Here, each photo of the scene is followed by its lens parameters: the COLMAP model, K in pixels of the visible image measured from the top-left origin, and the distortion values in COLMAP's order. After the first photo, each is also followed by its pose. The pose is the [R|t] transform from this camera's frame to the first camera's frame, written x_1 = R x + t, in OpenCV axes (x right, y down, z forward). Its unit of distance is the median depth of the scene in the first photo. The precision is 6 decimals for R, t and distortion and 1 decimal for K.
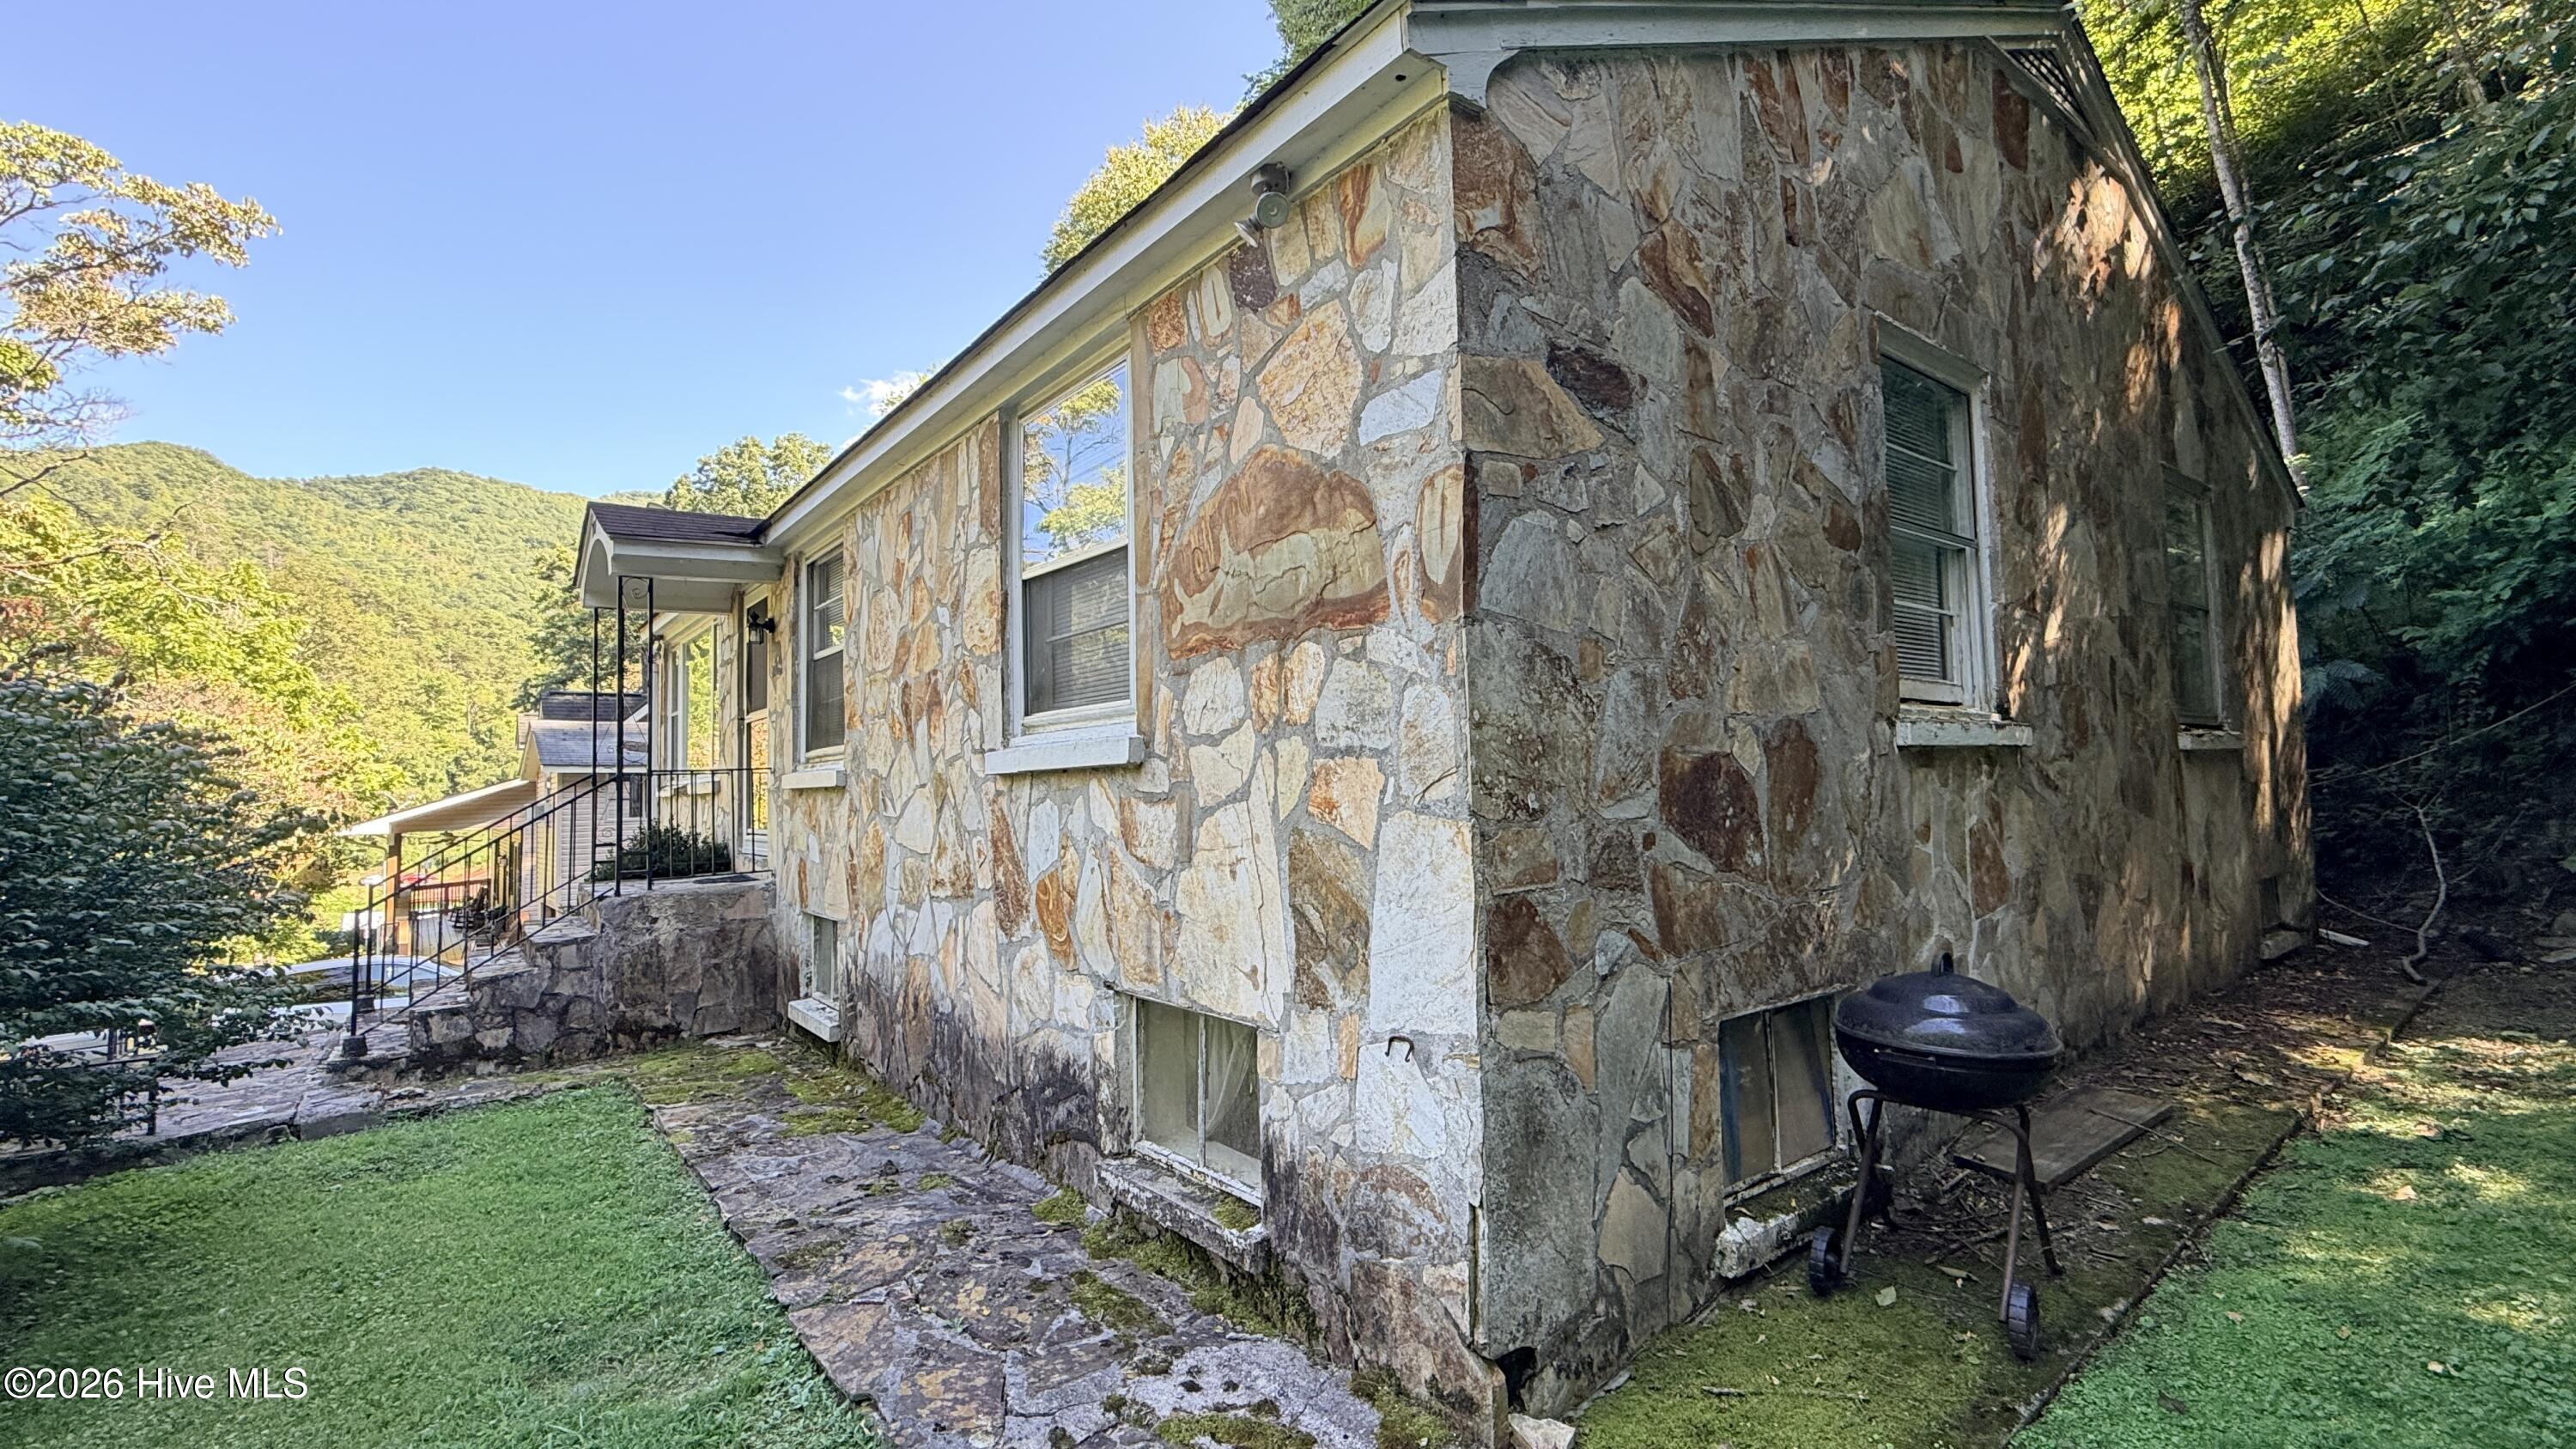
lens RADIAL K [[1110.3, 0, 1281.6], [0, 1110.3, 727.9], [0, 0, 1]] dist [0.000040, 0.000316]
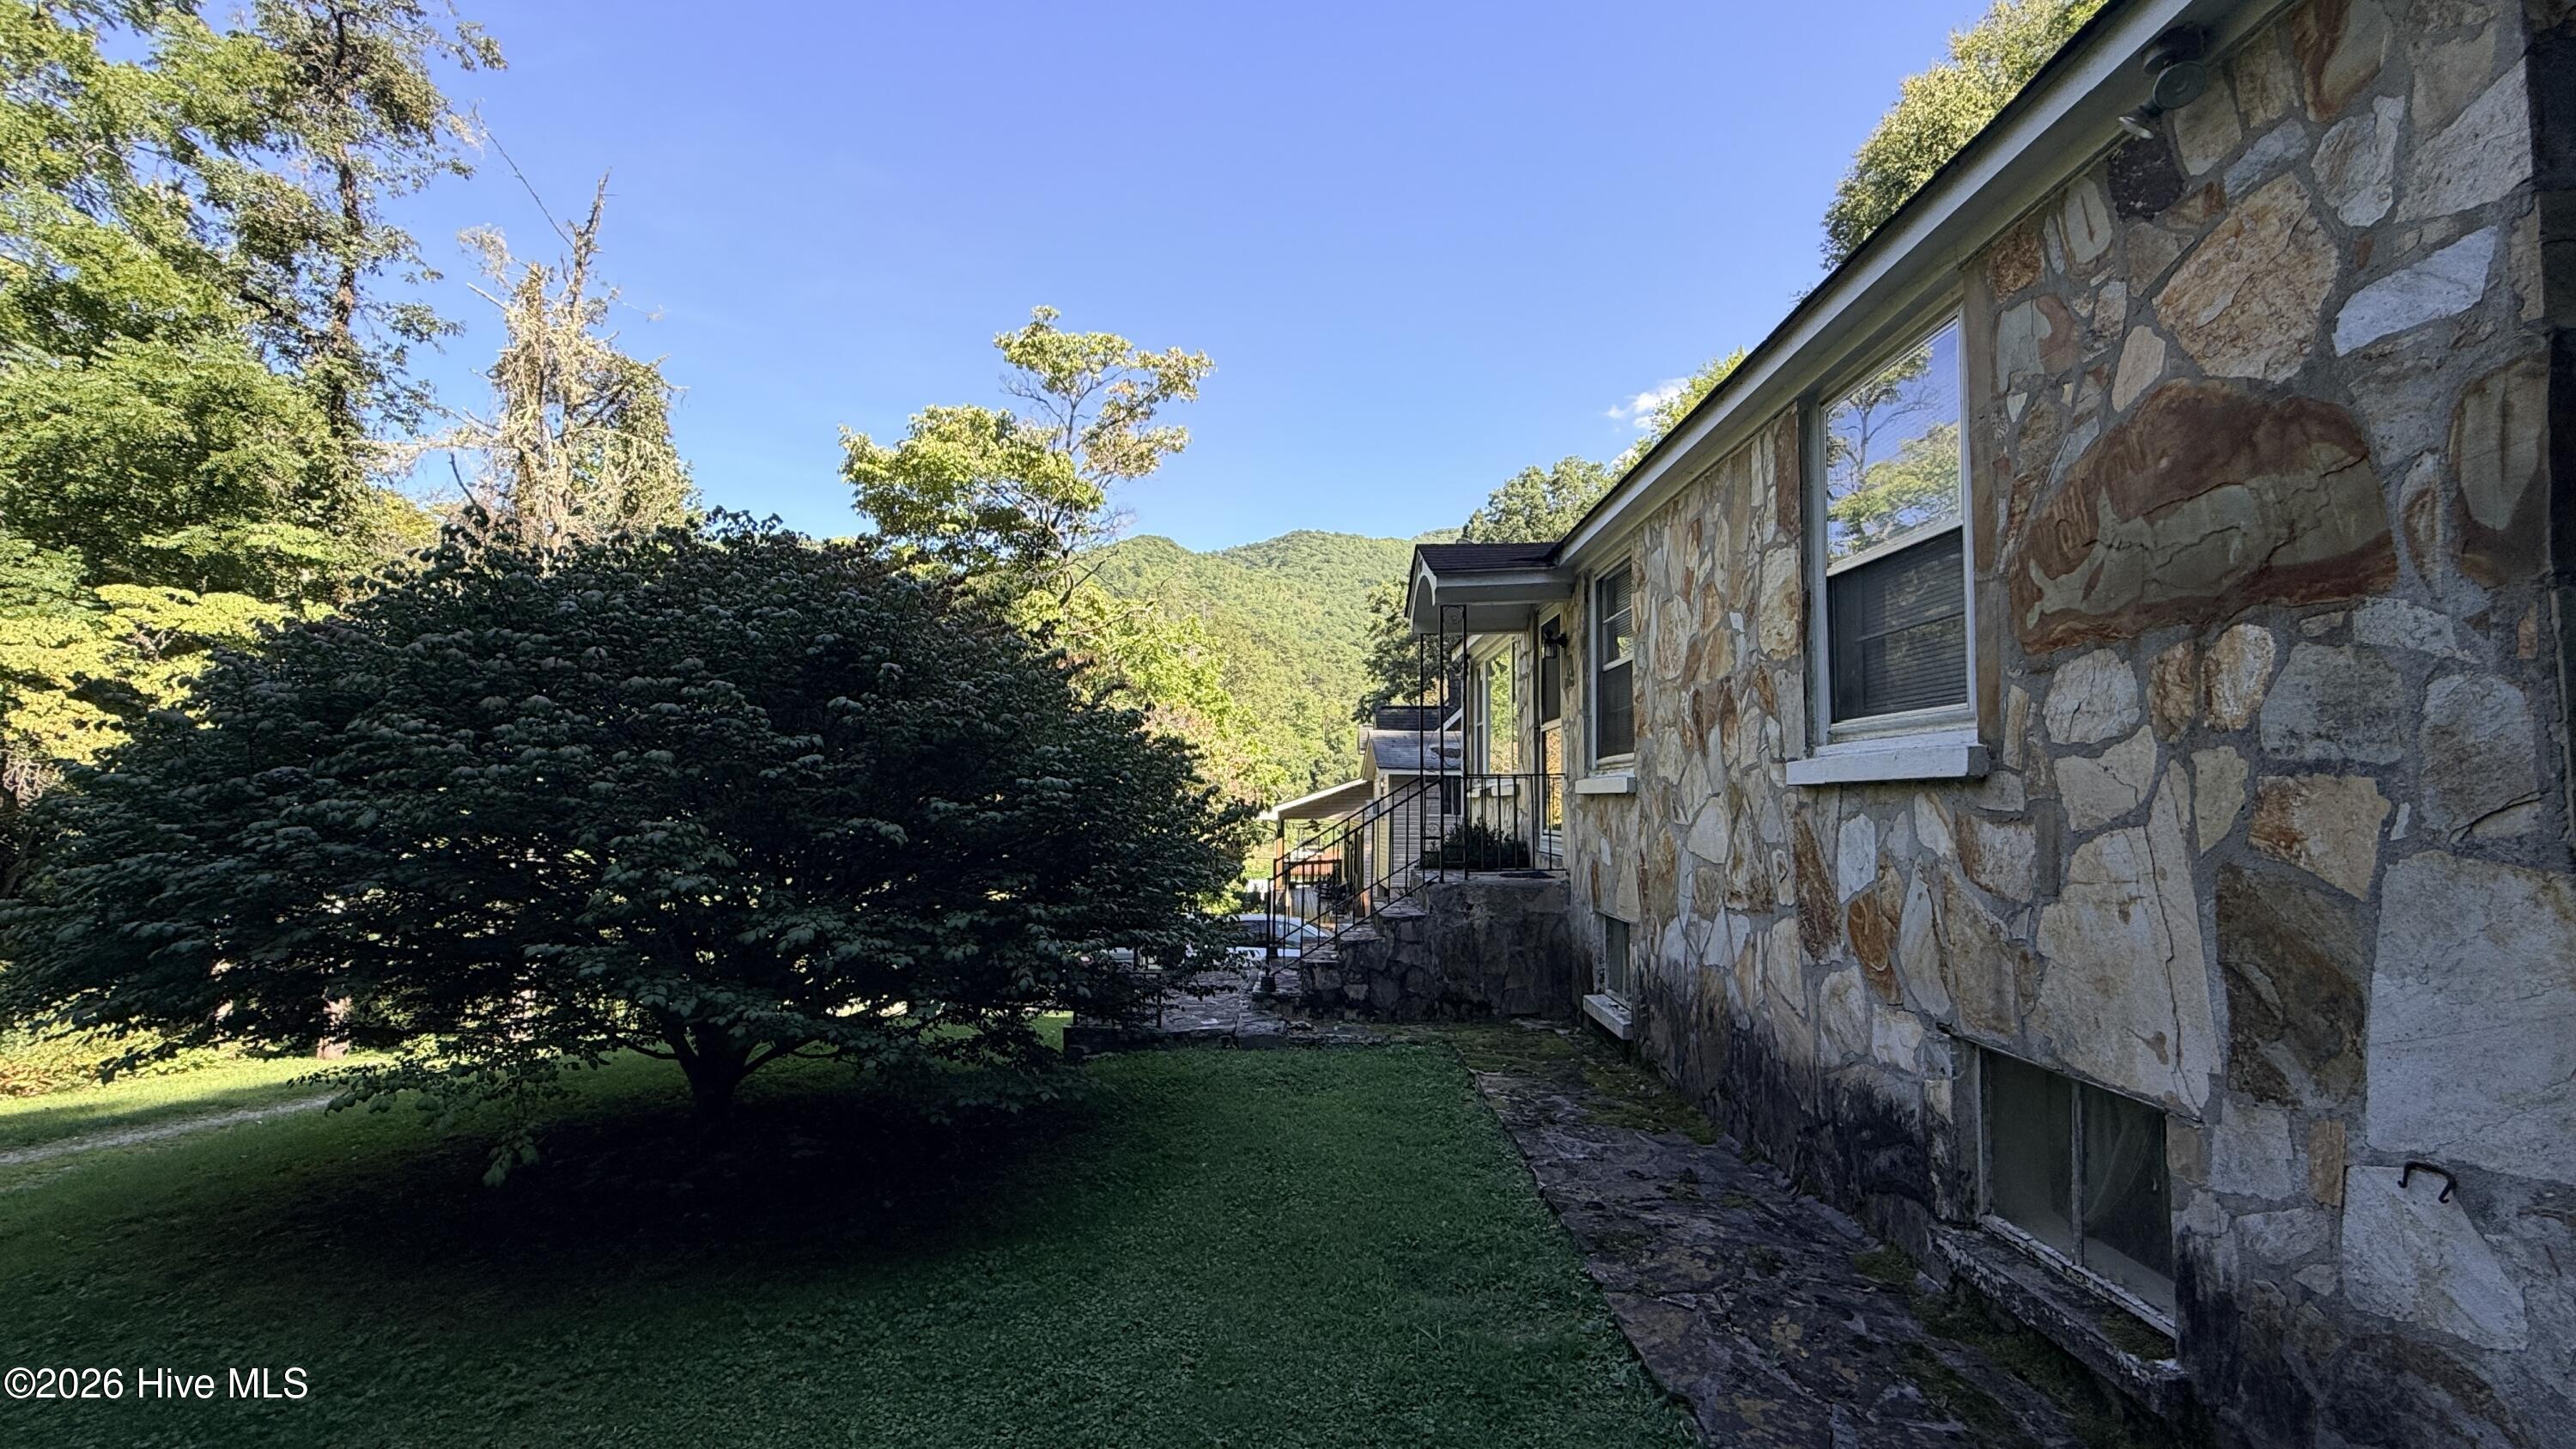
lens RADIAL K [[1110.3, 0, 1287.1], [0, 1110.3, 727.4], [0, 0, 1]] dist [0.000040, 0.000316]
pose [[0.787263, -0.010496, -0.616528, -0.020544], [0.006856, 0.999942, -0.008270, -0.002995], [0.616579, 0.002284, 0.787290, -0.016350]]
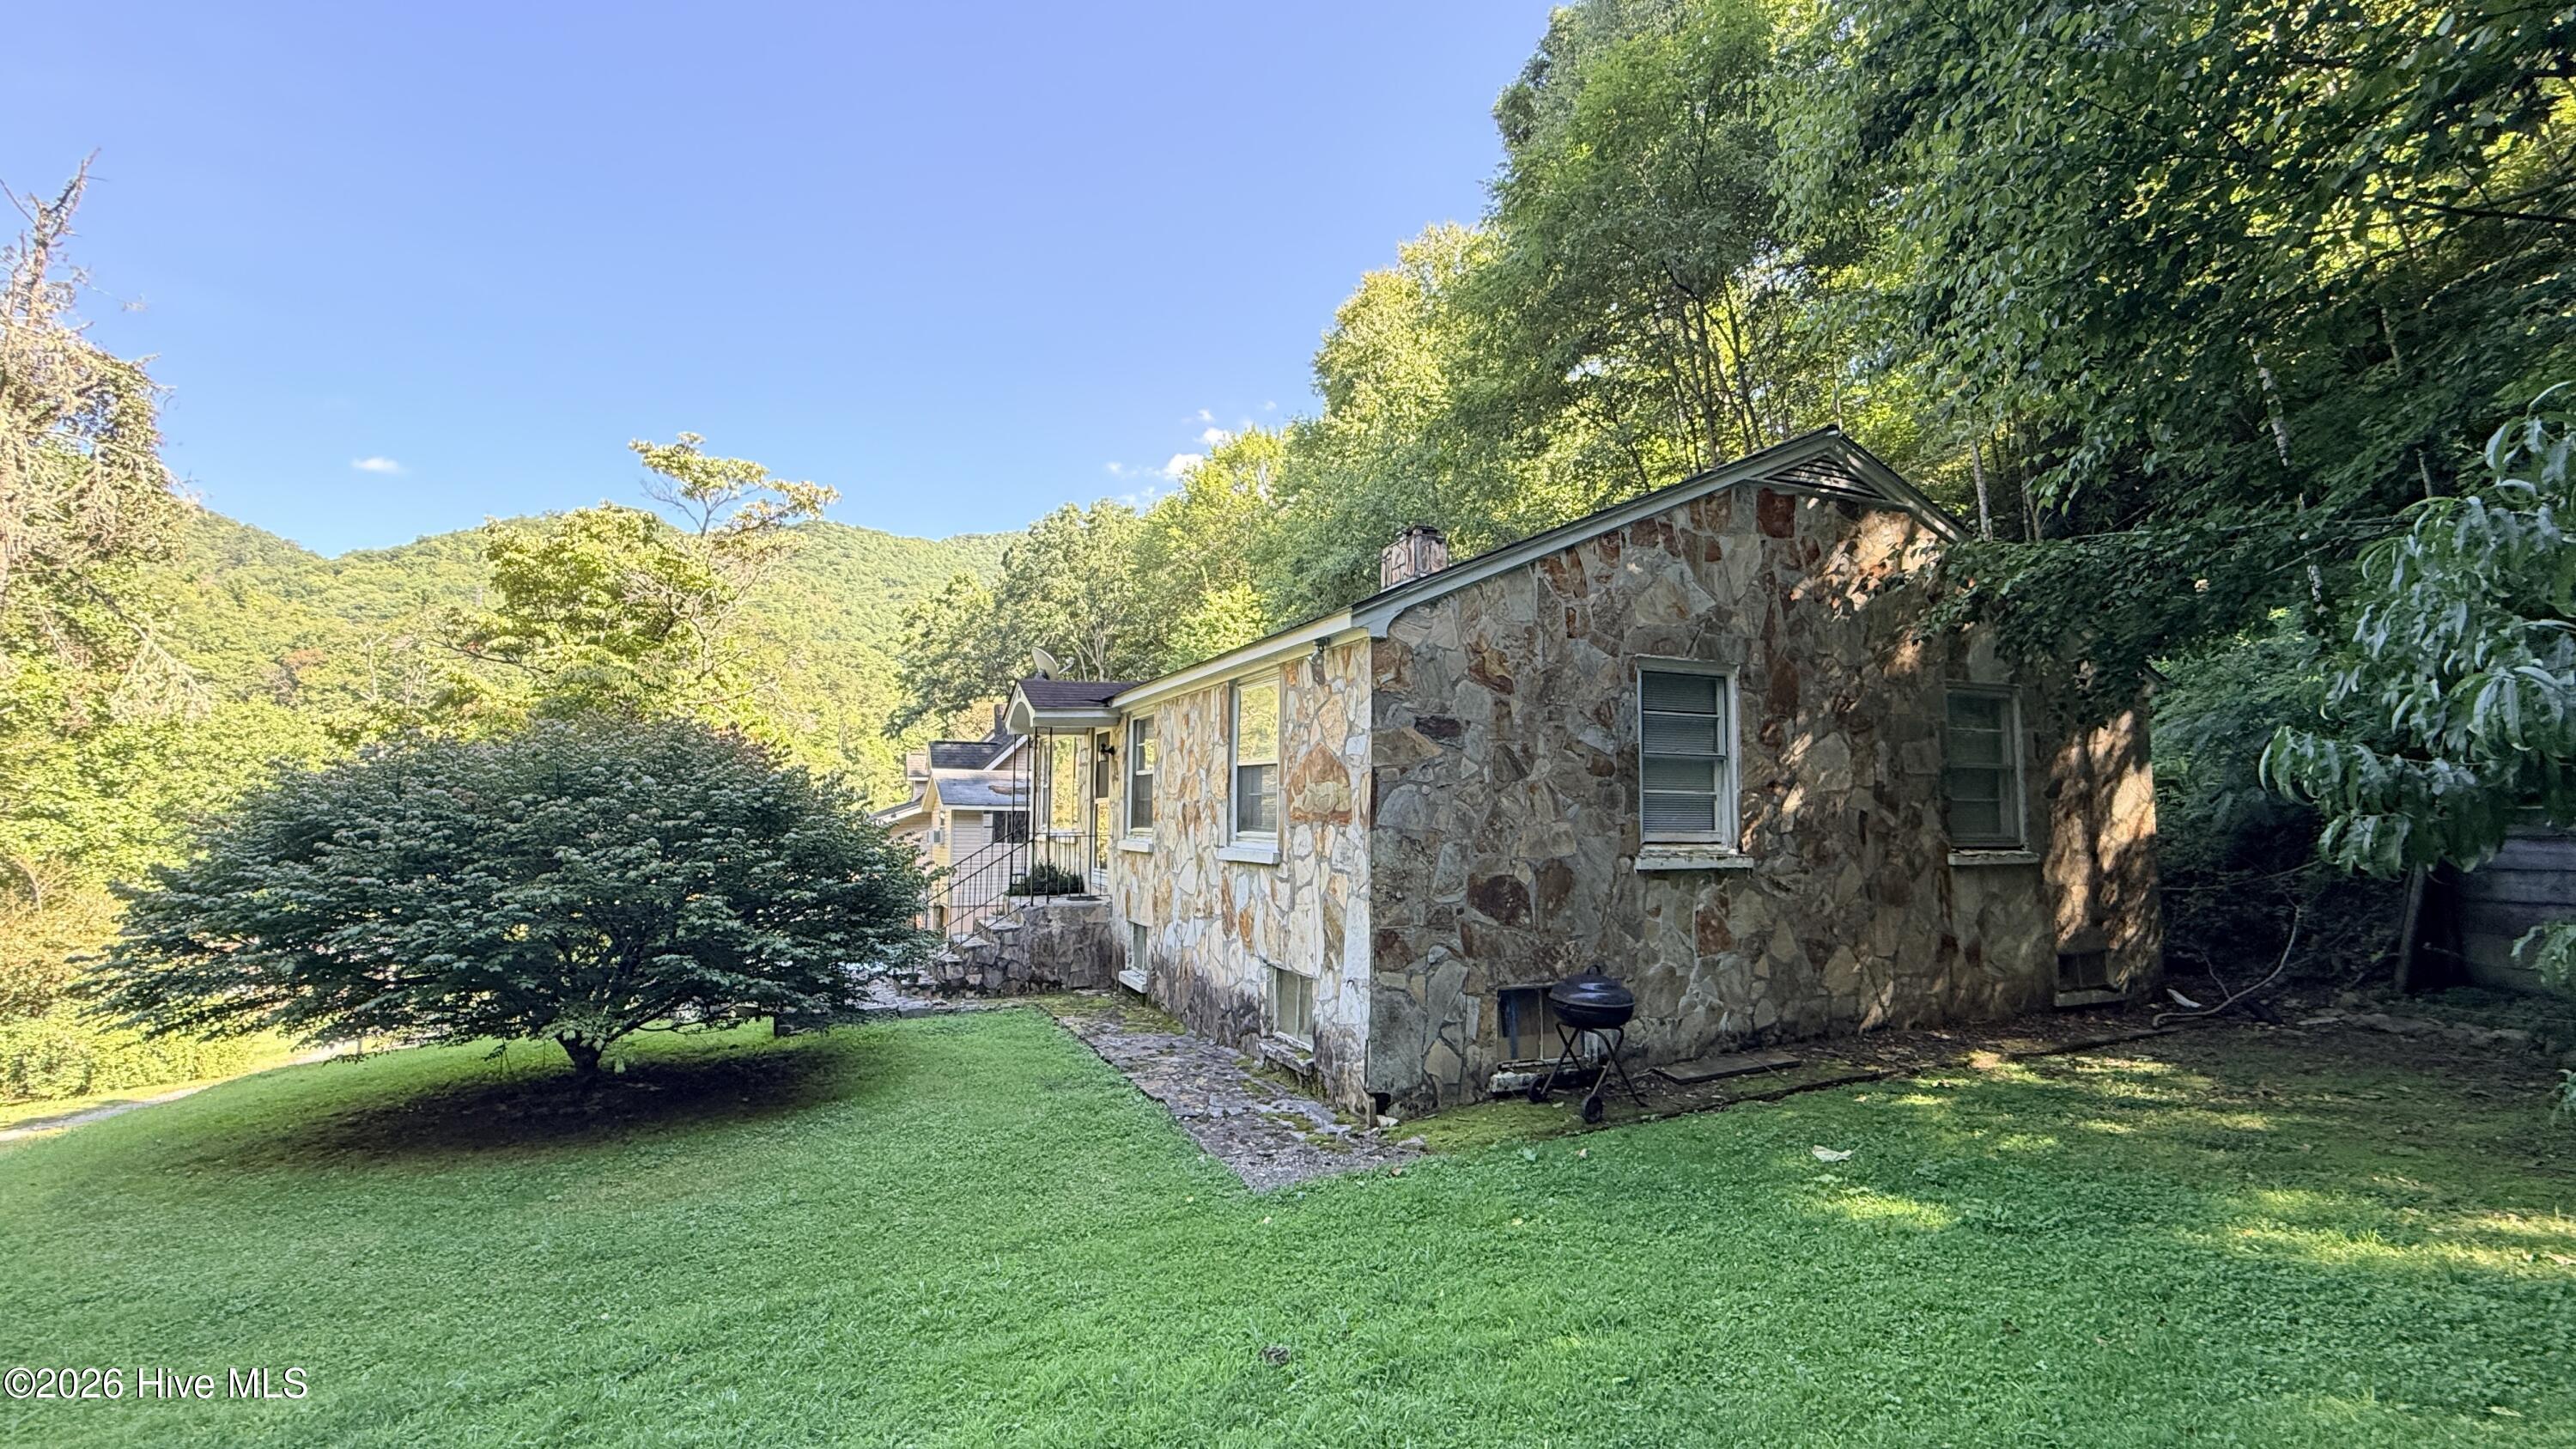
lens RADIAL K [[1110.3, 0, 1282.8], [0, 1110.3, 727.1], [0, 0, 1]] dist [0.000040, 0.000316]
pose [[0.969313, 0.011526, -0.245560, 0.433101], [-0.017103, 0.999642, -0.020593, -0.199594], [0.245235, 0.024161, 0.969163, -1.199704]]
